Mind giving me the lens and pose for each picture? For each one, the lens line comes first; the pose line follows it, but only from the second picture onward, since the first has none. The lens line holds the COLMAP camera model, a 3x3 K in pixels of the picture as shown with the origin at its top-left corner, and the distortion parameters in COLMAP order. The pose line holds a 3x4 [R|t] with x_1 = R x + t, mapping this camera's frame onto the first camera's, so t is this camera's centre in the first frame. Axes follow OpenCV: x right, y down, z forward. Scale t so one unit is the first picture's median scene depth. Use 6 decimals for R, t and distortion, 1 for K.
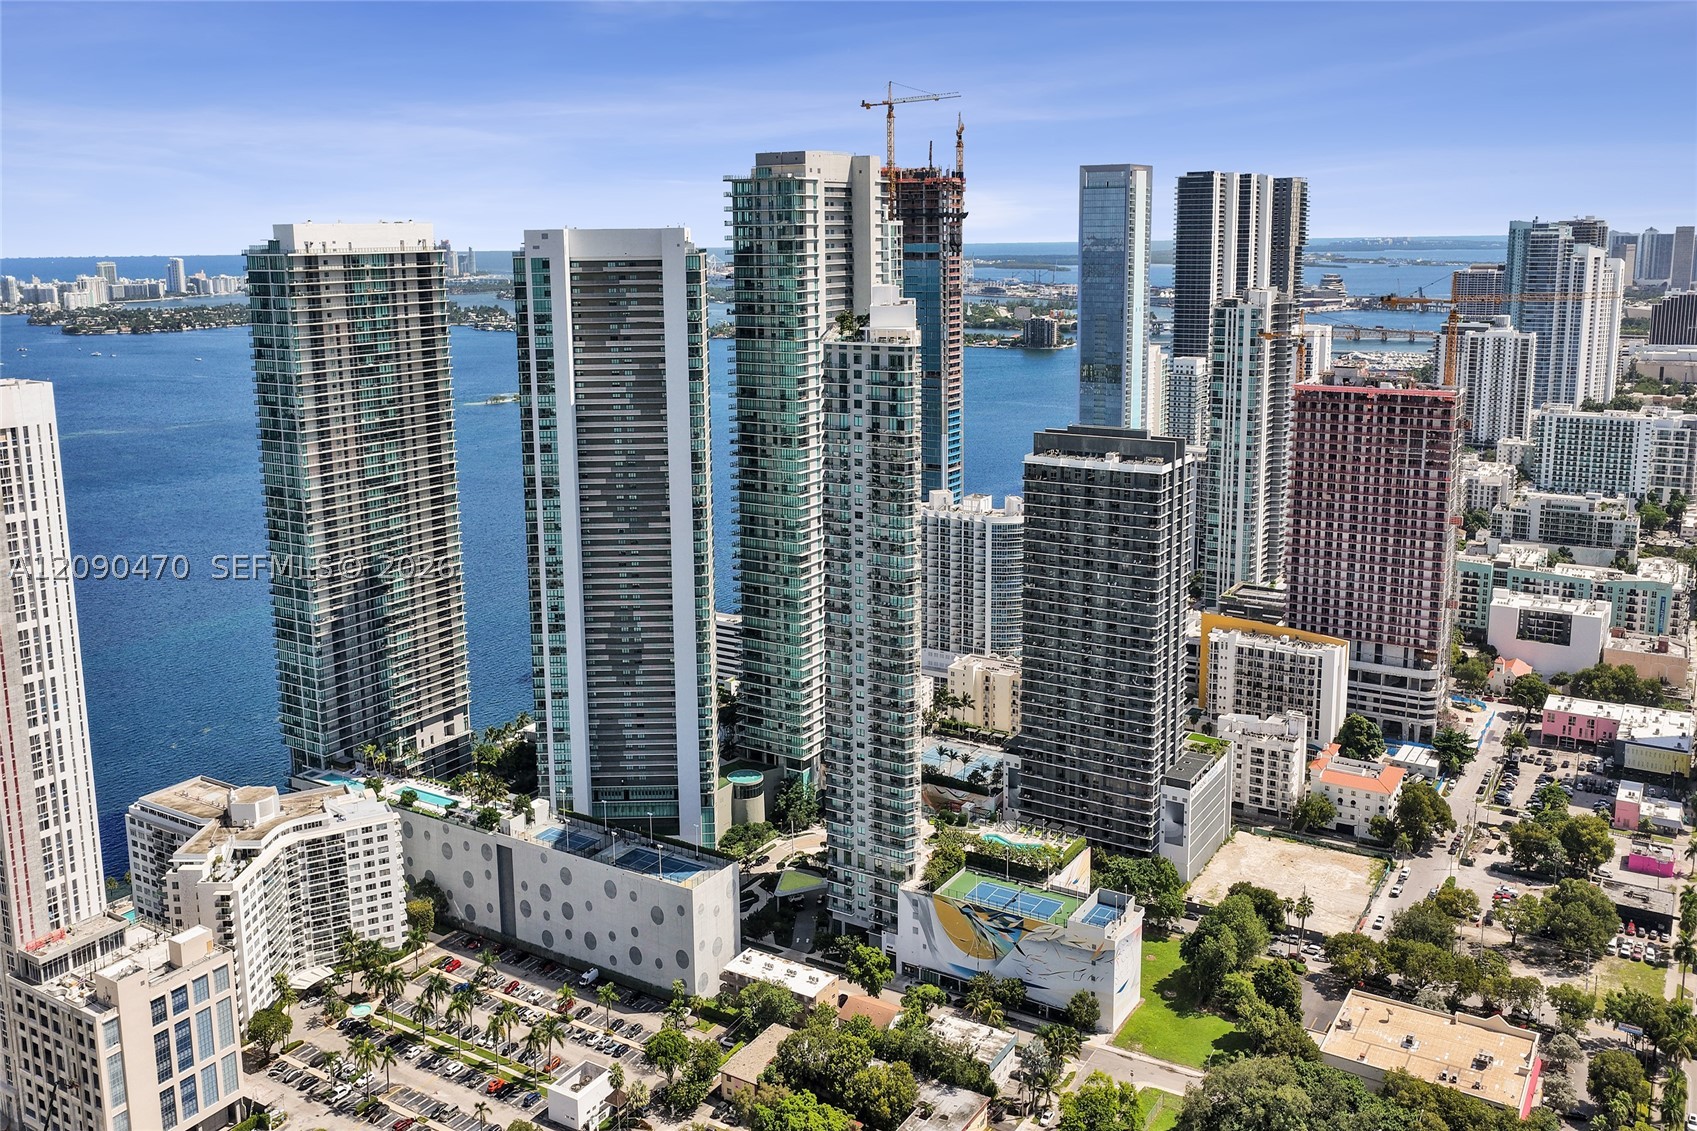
lens RADIAL K [[1396.9, 0, 848.5], [0, 1396.9, 565.5], [0, 0, 1]] dist [-0.002753, 0.008825]
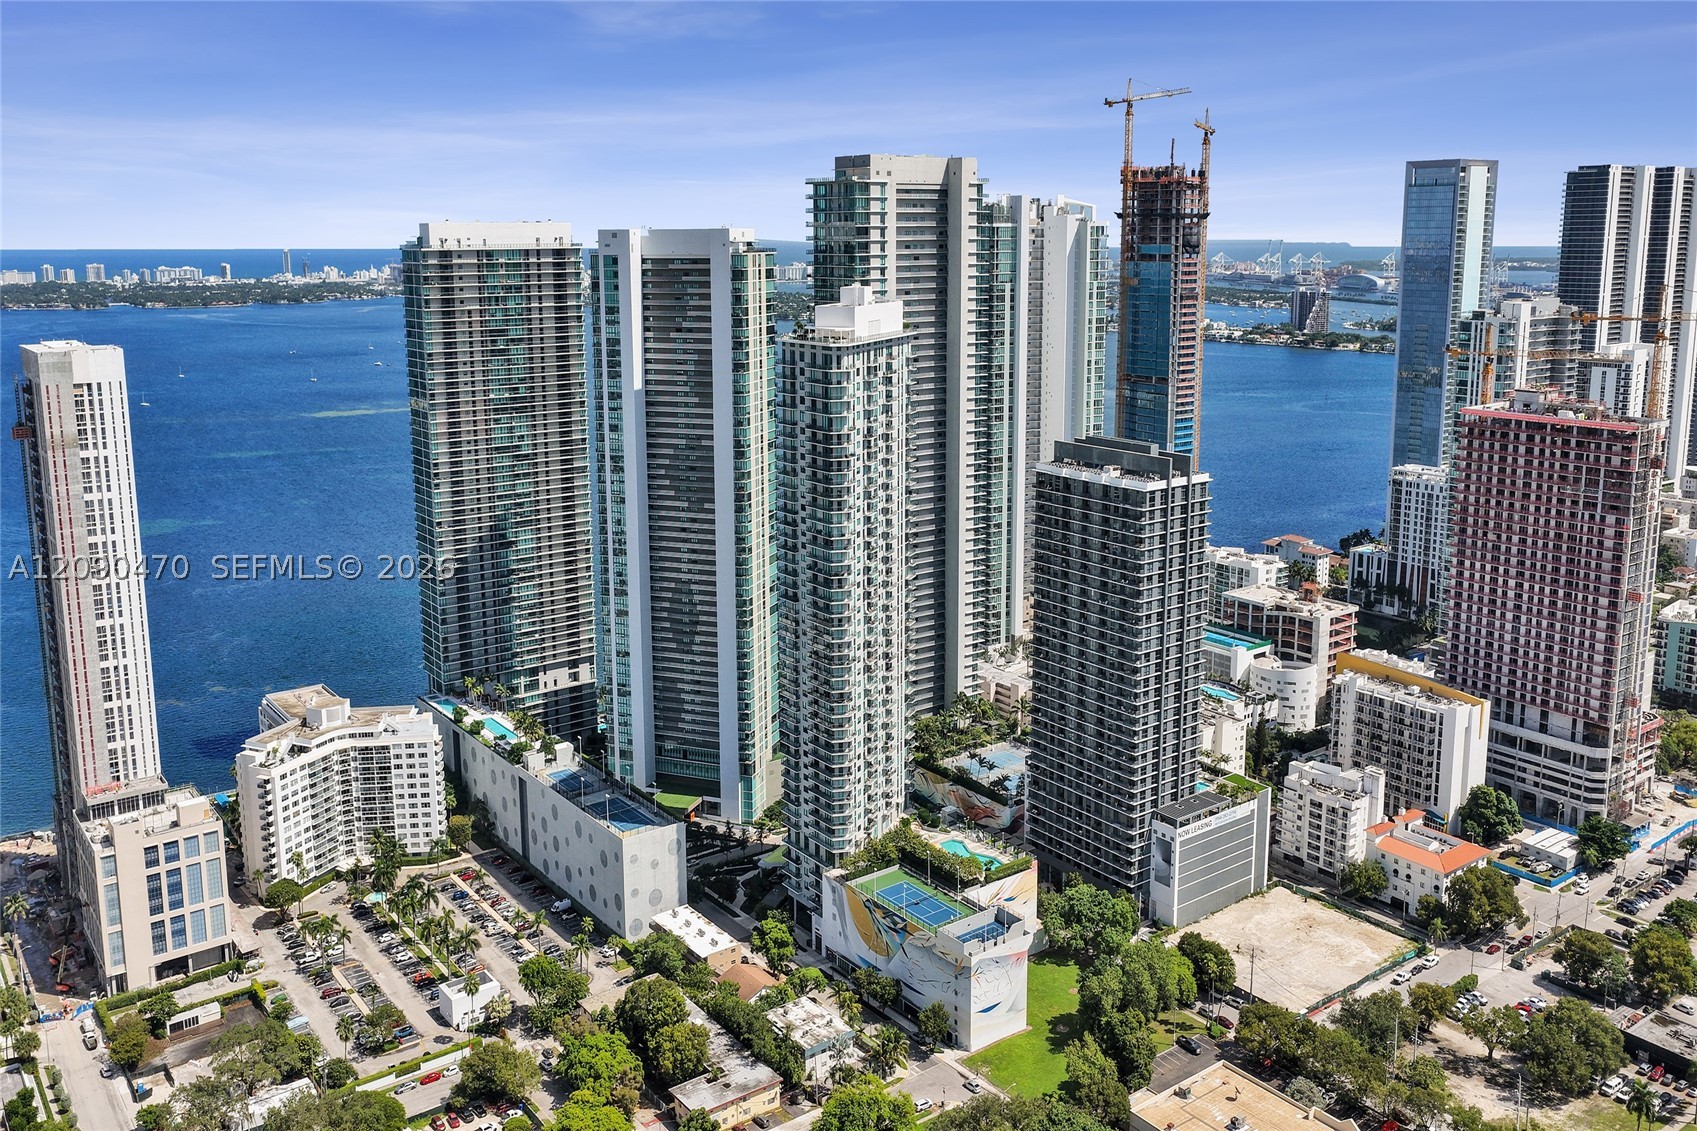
lens RADIAL K [[1396.9, 0, 848.5], [0, 1396.9, 565.5], [0, 0, 1]] dist [-0.002753, 0.008825]
pose [[0.930929, 0.092153, -0.353381, 0.348040], [-0.091138, 0.995646, 0.019551, -0.014177], [0.353644, 0.014005, 0.935275, 0.037141]]
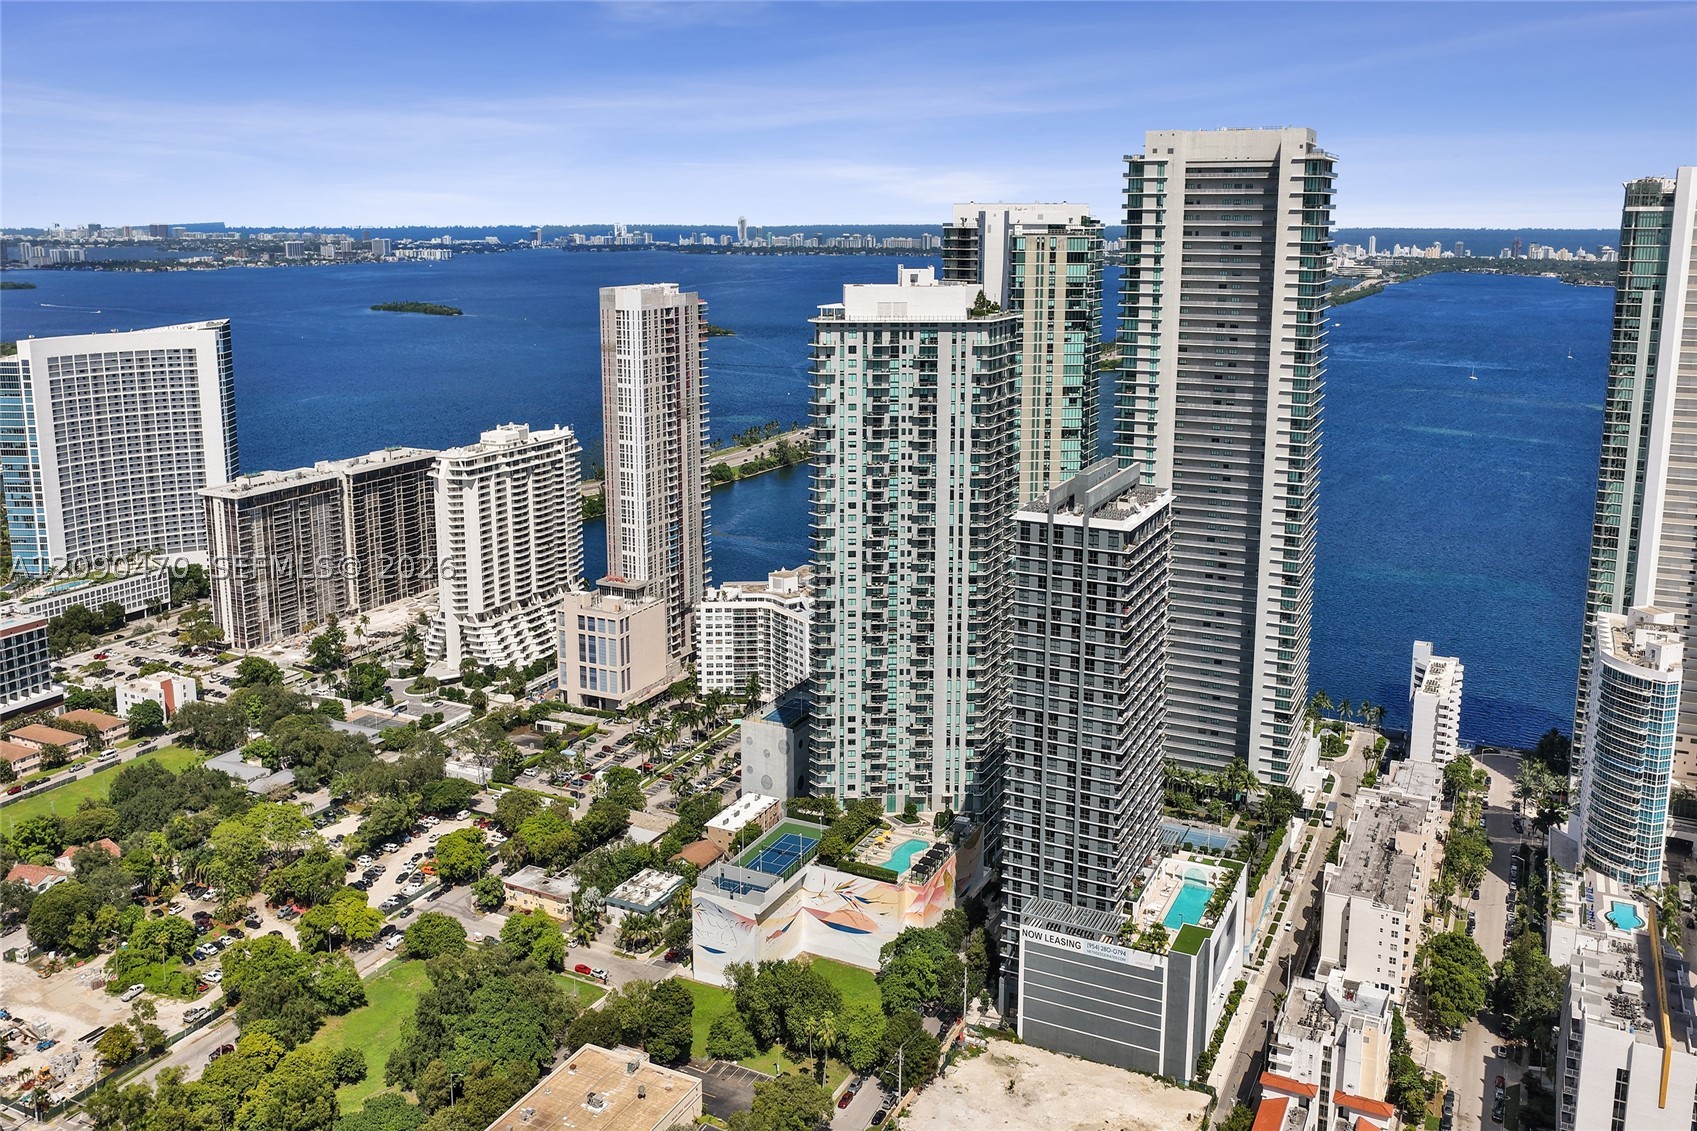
lens RADIAL K [[1398.0, 0, 852.1], [0, 1398.0, 561.4], [0, 0, 1]] dist [-0.004599, 0.015580]
pose [[0.101185, 0.254170, -0.961852, 0.935642], [-0.236339, 0.945278, 0.224928, -0.189309], [0.966388, 0.204564, 0.155719, 0.727291]]
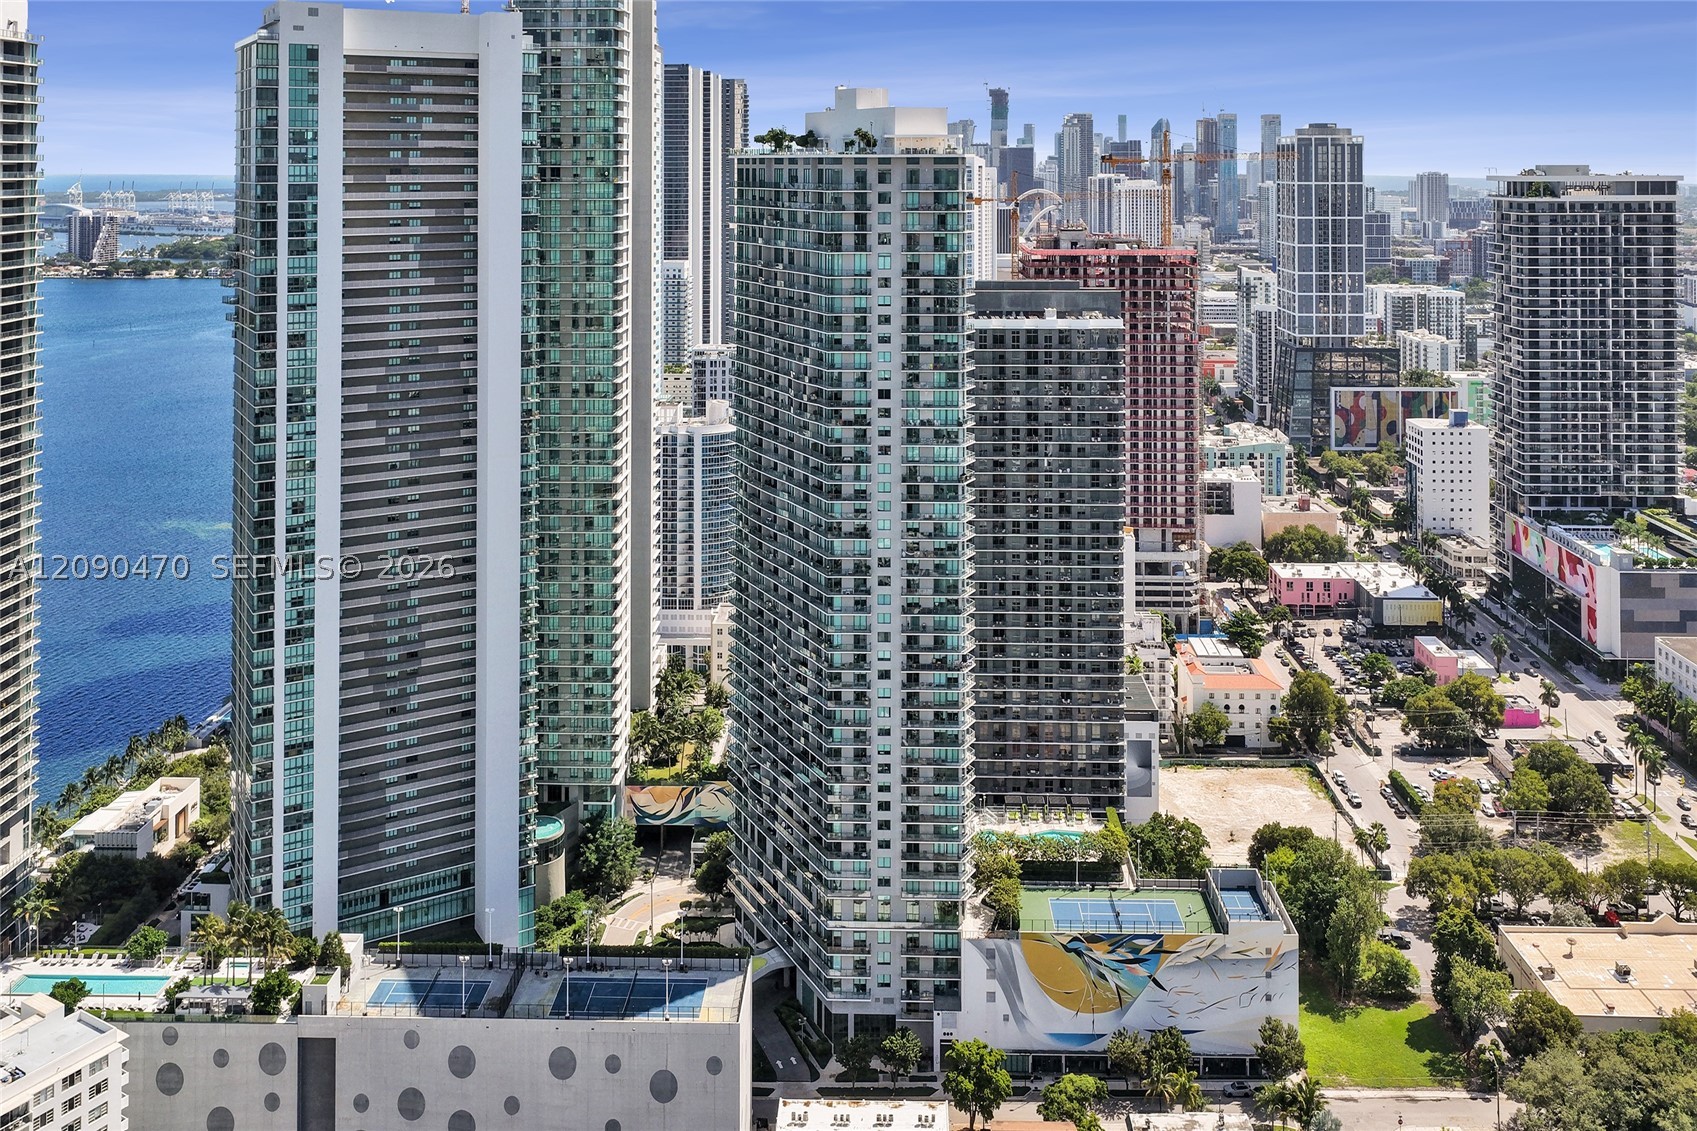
lens RADIAL K [[1469.2, 0, 852.7], [0, 1469.2, 214.0], [0, 0, 1]] dist [-0.003245, 0.007941]
pose [[0.865546, -0.006156, 0.500792, -0.324938], [0.107716, 0.978812, -0.174140, 0.002562], [-0.489109, 0.204670, 0.847869, 0.300142]]
